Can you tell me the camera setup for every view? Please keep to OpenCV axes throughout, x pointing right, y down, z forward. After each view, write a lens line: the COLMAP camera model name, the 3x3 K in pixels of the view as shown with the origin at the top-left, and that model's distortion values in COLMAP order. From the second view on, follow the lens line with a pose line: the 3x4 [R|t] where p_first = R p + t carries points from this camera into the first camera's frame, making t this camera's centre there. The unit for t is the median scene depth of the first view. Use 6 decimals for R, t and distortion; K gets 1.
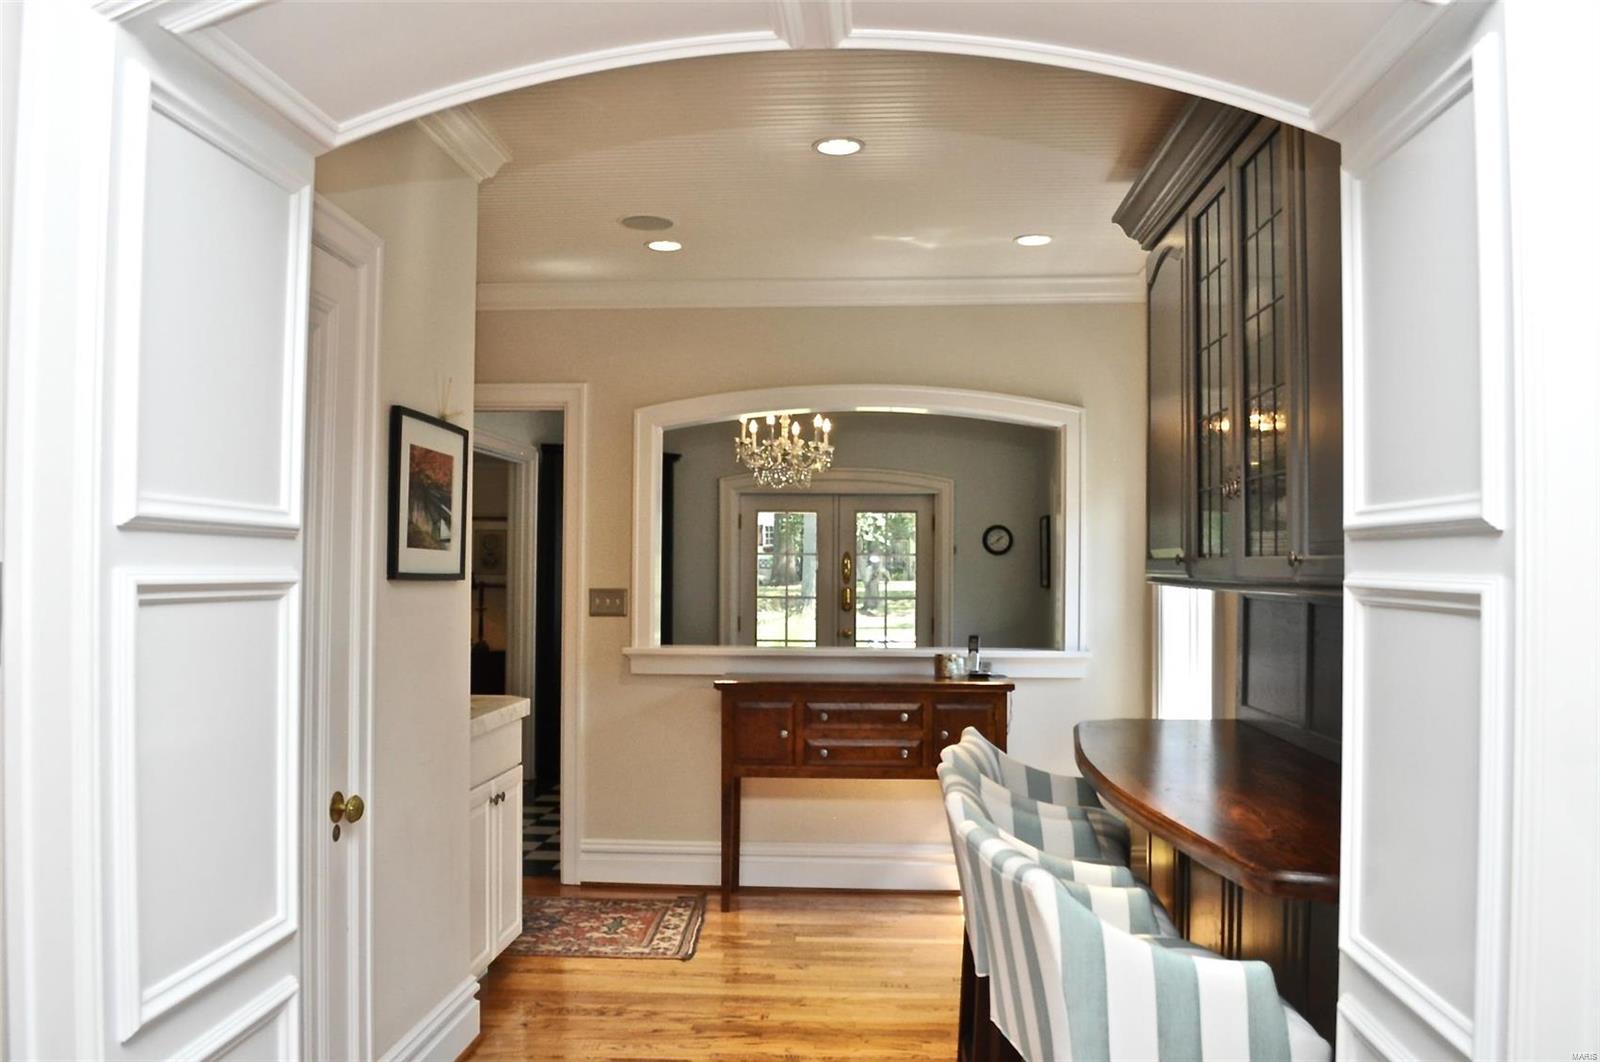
lens RADIAL K [[1273.2, 0, 797.0], [0, 1273.2, 535.9], [0, 0, 1]] dist [-0.072966, 0.001412]
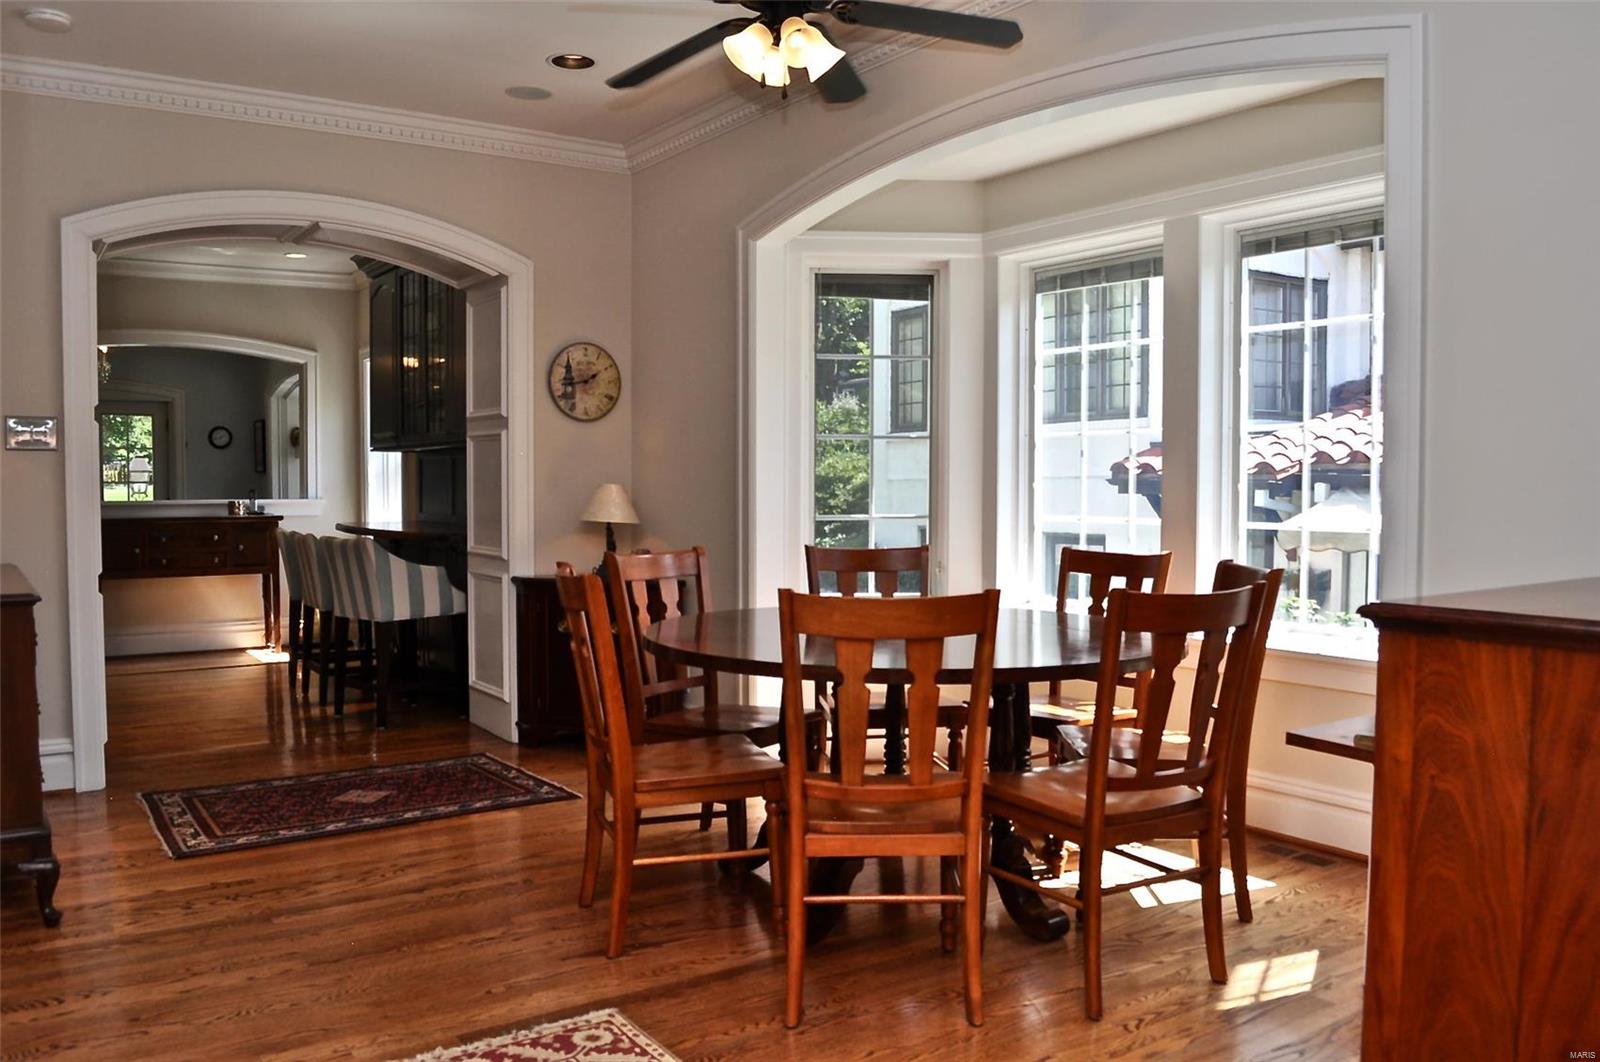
lens RADIAL K [[1273.2, 0, 798.7], [0, 1273.2, 533.4], [0, 0, 1]] dist [-0.072966, 0.001412]
pose [[0.787983, -0.034054, 0.614755, -0.329097], [-0.007423, 0.997871, 0.064791, 0.026834], [-0.615653, -0.055617, 0.786052, -0.766822]]
